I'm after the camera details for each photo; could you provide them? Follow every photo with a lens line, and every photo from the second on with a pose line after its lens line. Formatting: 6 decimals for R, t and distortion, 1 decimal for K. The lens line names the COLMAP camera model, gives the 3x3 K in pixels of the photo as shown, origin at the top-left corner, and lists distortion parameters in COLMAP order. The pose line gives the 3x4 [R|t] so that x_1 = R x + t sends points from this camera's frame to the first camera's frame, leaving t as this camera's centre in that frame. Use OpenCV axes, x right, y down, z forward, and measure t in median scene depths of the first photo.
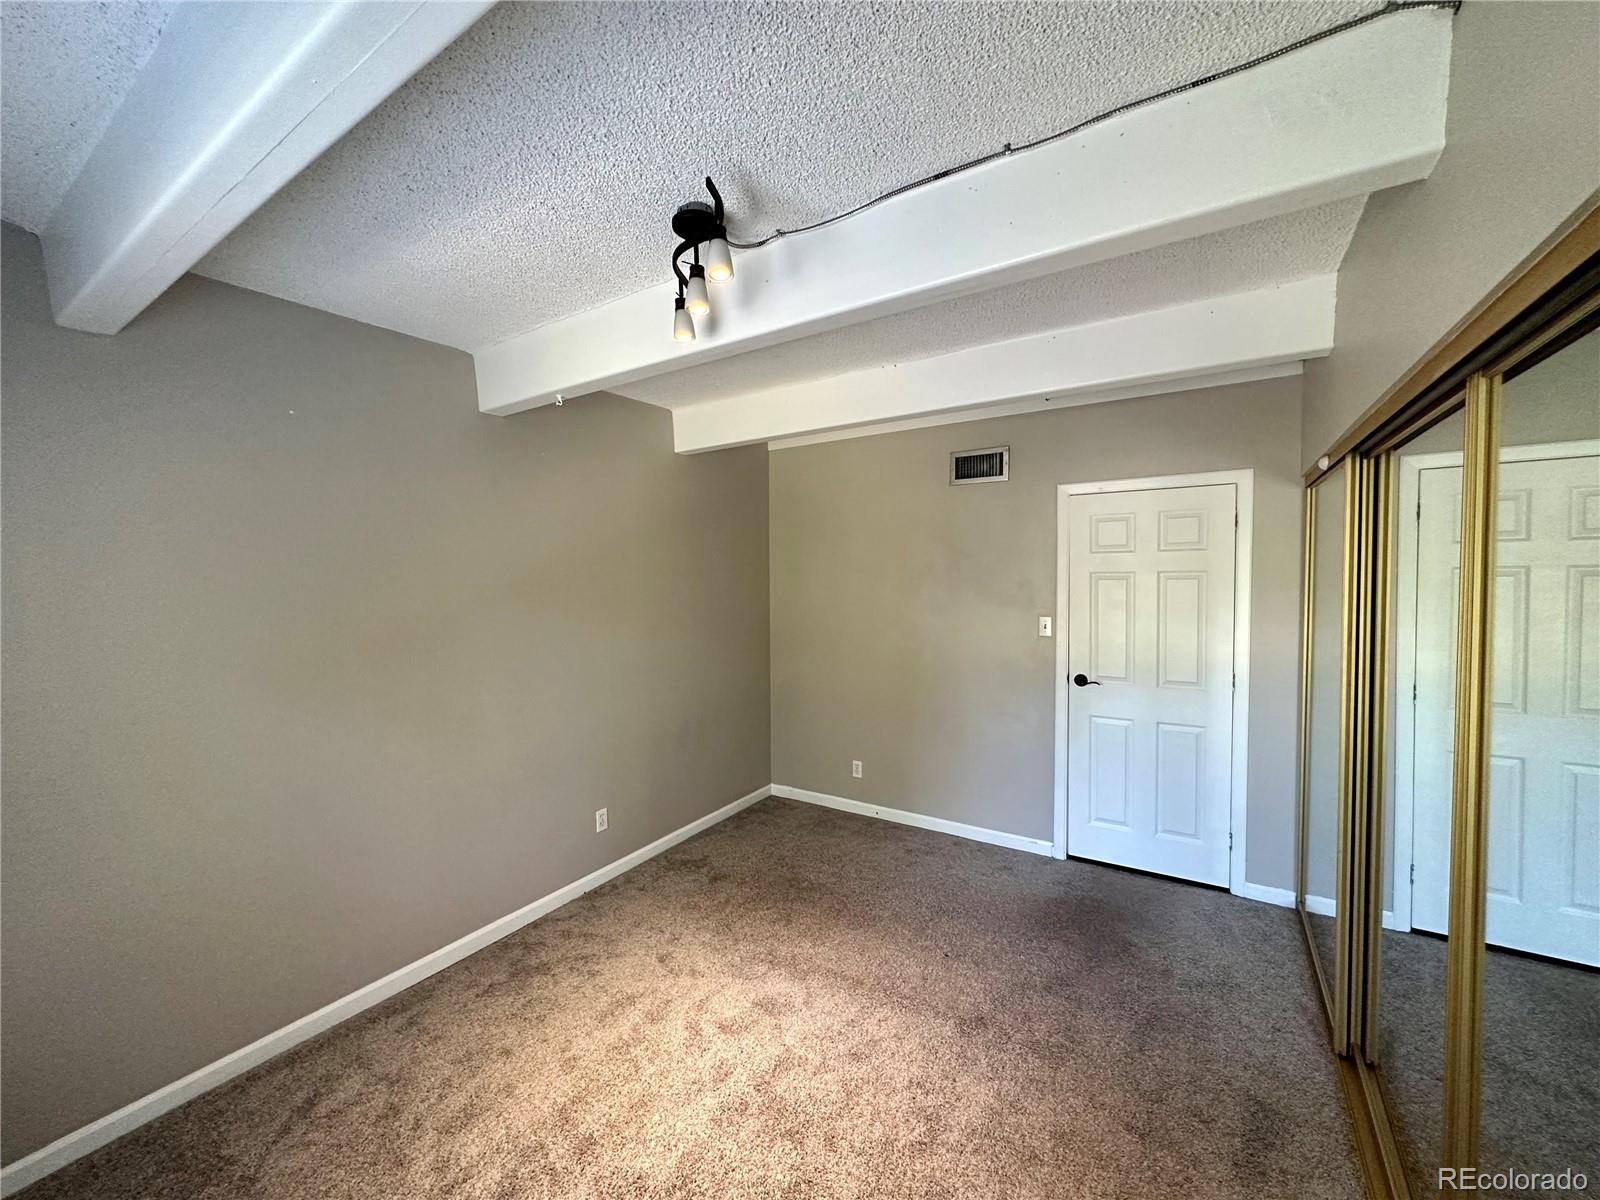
lens RADIAL K [[638.6, 0, 801.5], [0, 638.6, 600.2], [0, 0, 1]] dist [0.009522, 0.000242]
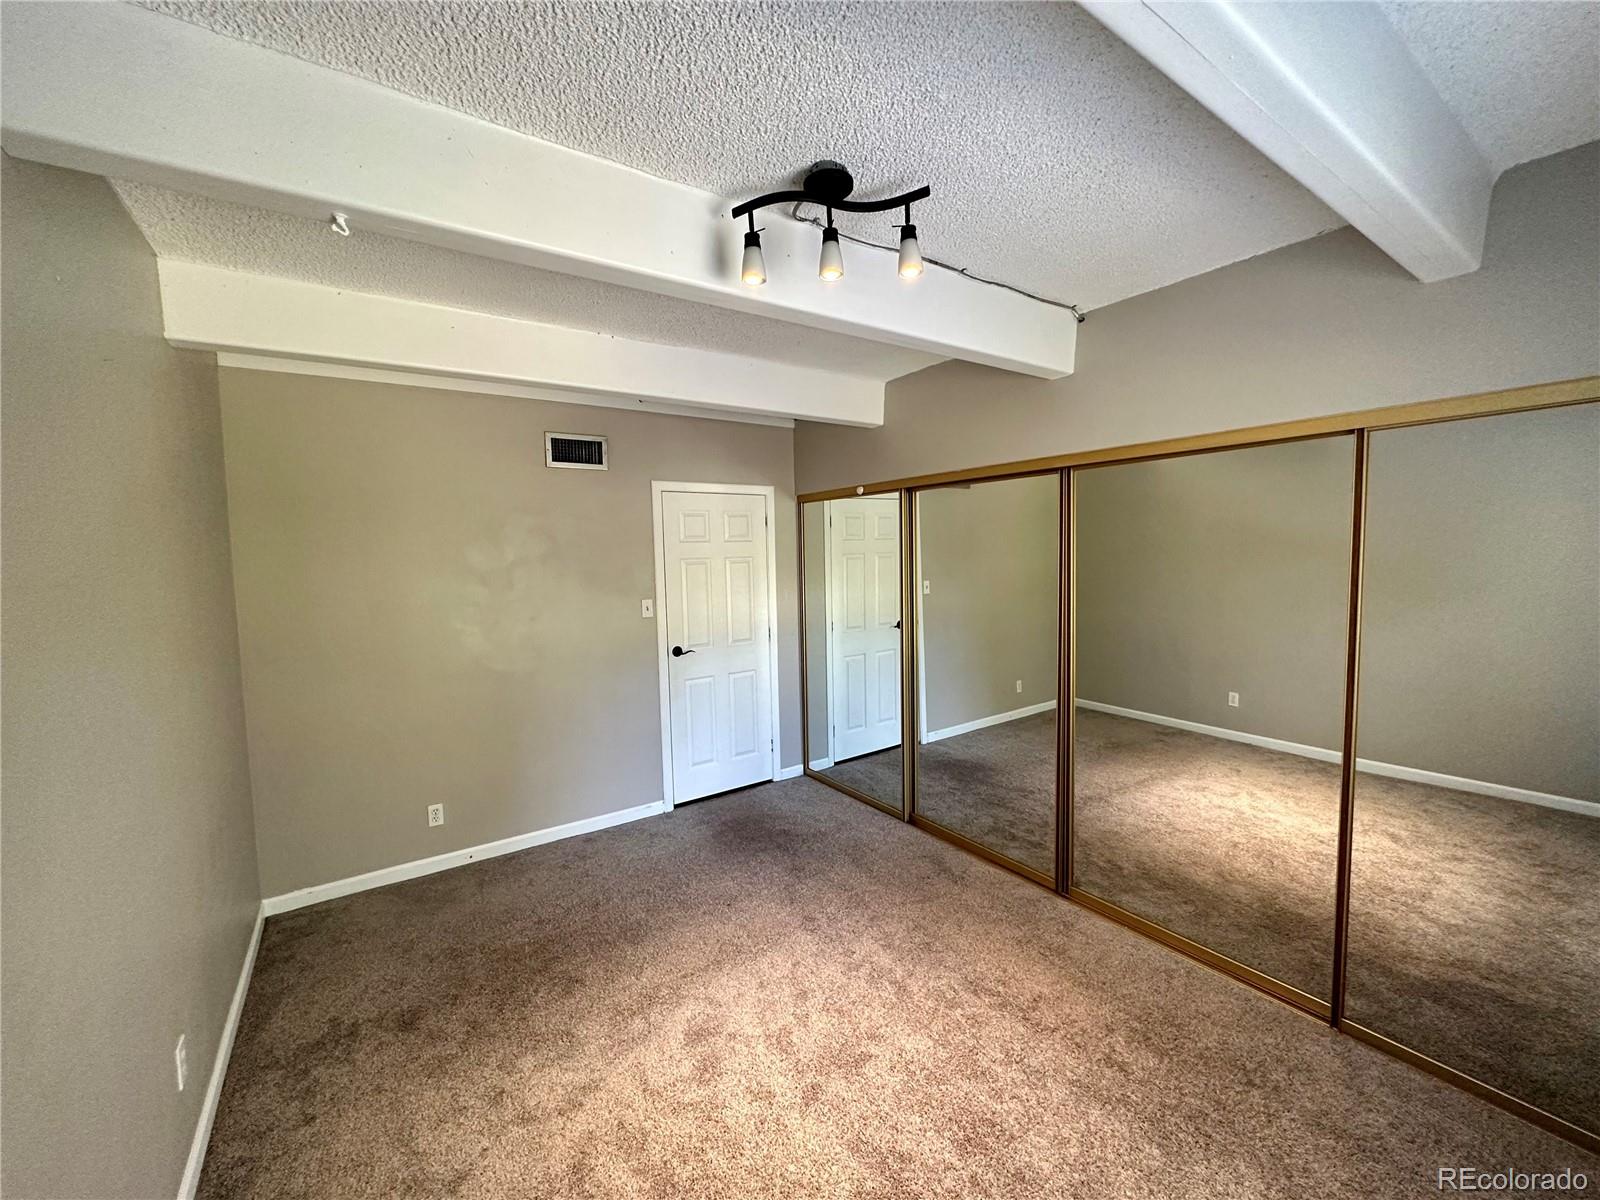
lens RADIAL K [[644.6, 0, 792.7], [0, 644.6, 598.3], [0, 0, 1]] dist [0.001719, 0.000274]
pose [[0.383601, -0.058889, 0.921619, -0.581810], [0.059822, 0.997453, 0.038835, -0.004592], [-0.921559, 0.040236, 0.386147, 0.365146]]
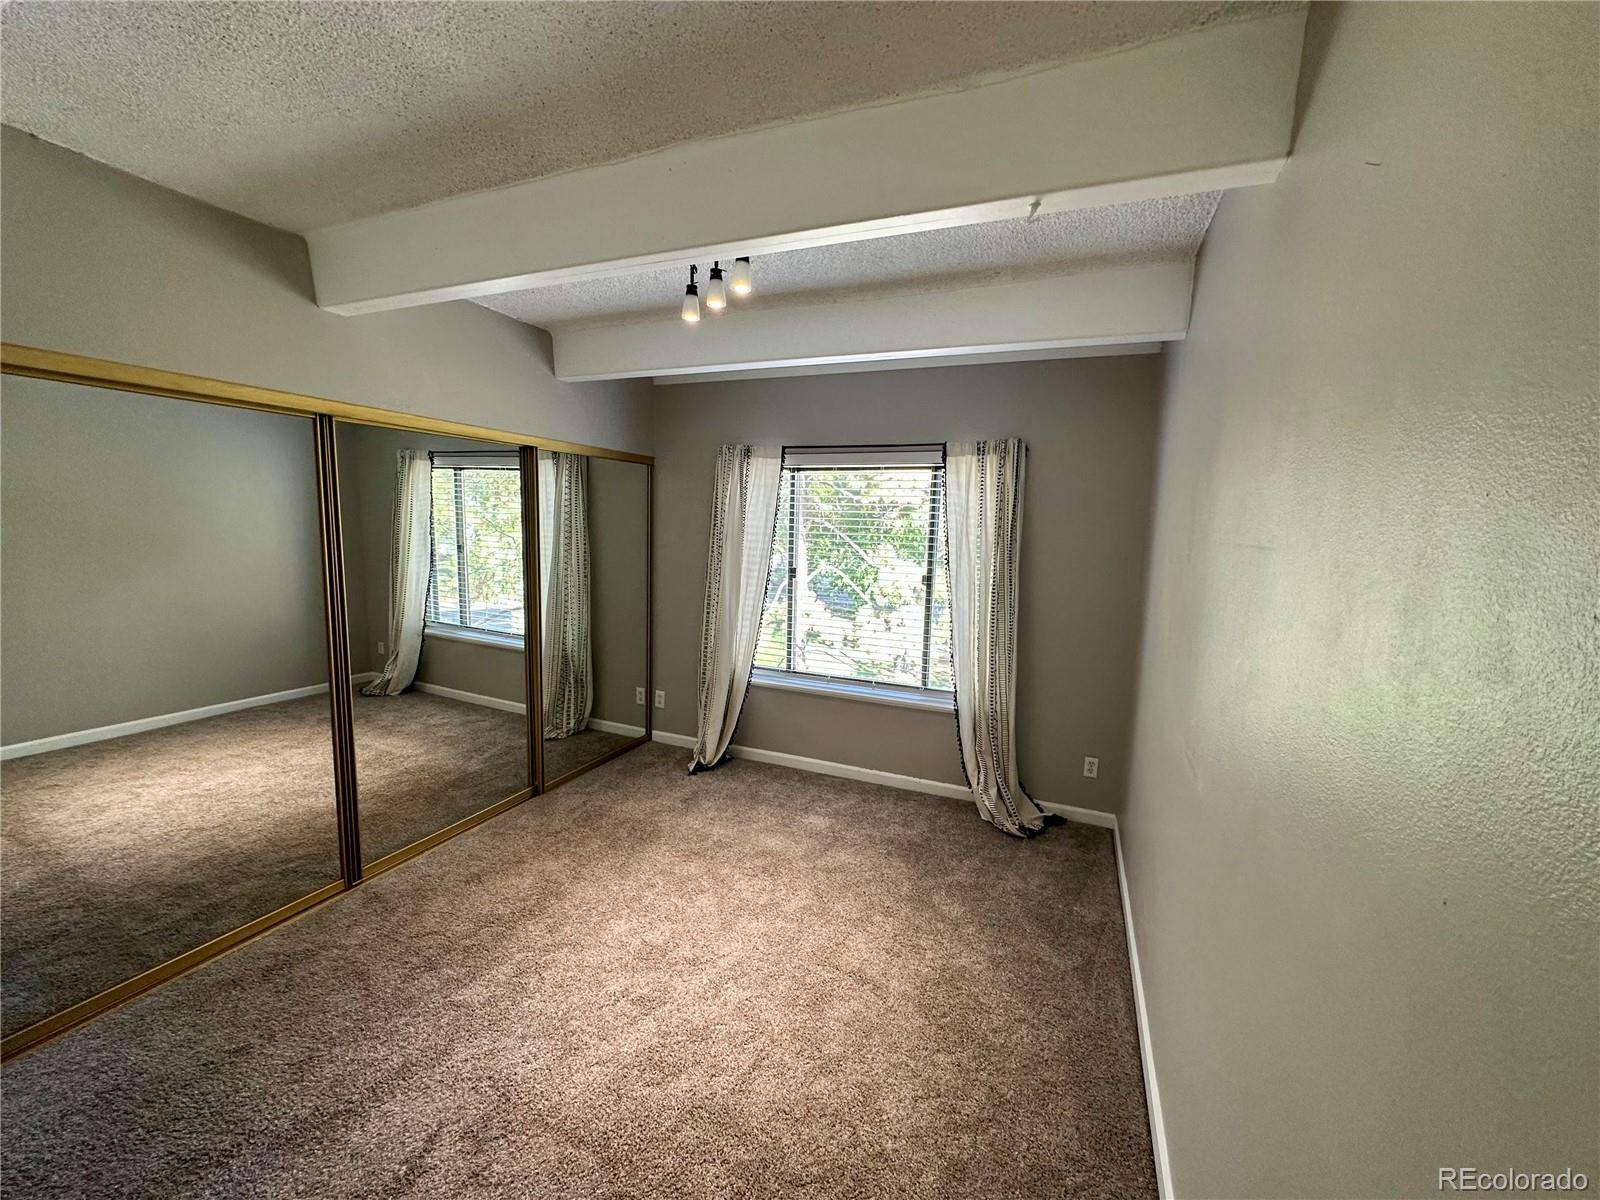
lens RADIAL K [[638.6, 0, 801.5], [0, 638.6, 600.2], [0, 0, 1]] dist [0.009522, 0.000242]
pose [[-0.984127, 0.013444, -0.176958, -0.053456], [-0.019523, 0.982873, 0.183245, -0.062131], [0.176391, 0.183791, -0.967009, 1.232302]]
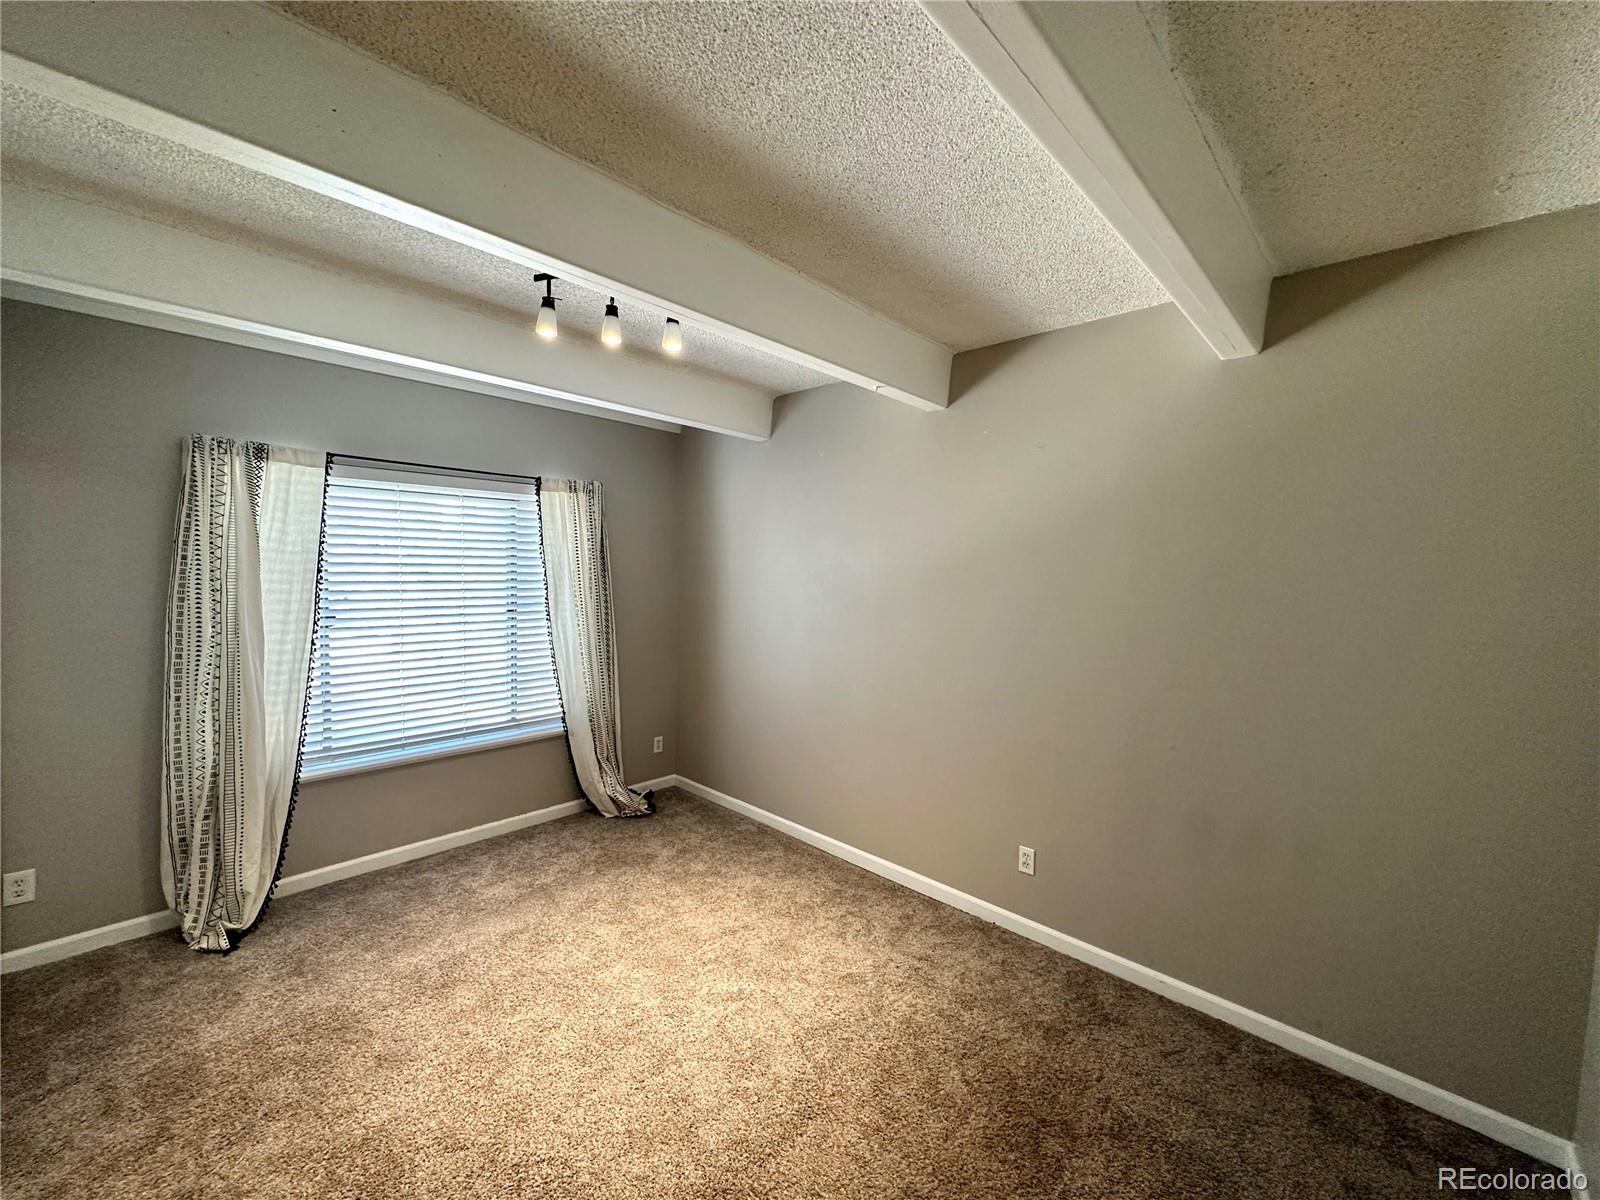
lens RADIAL K [[637.2, 0, 801.0], [0, 637.2, 604.5], [0, 0, 1]] dist [-0.003763, 0.000008]
pose [[-0.176142, 0.074393, -0.981550, 0.542209], [-0.075115, 0.993217, 0.088757, -0.042768], [0.981495, 0.089363, -0.169359, 0.841492]]
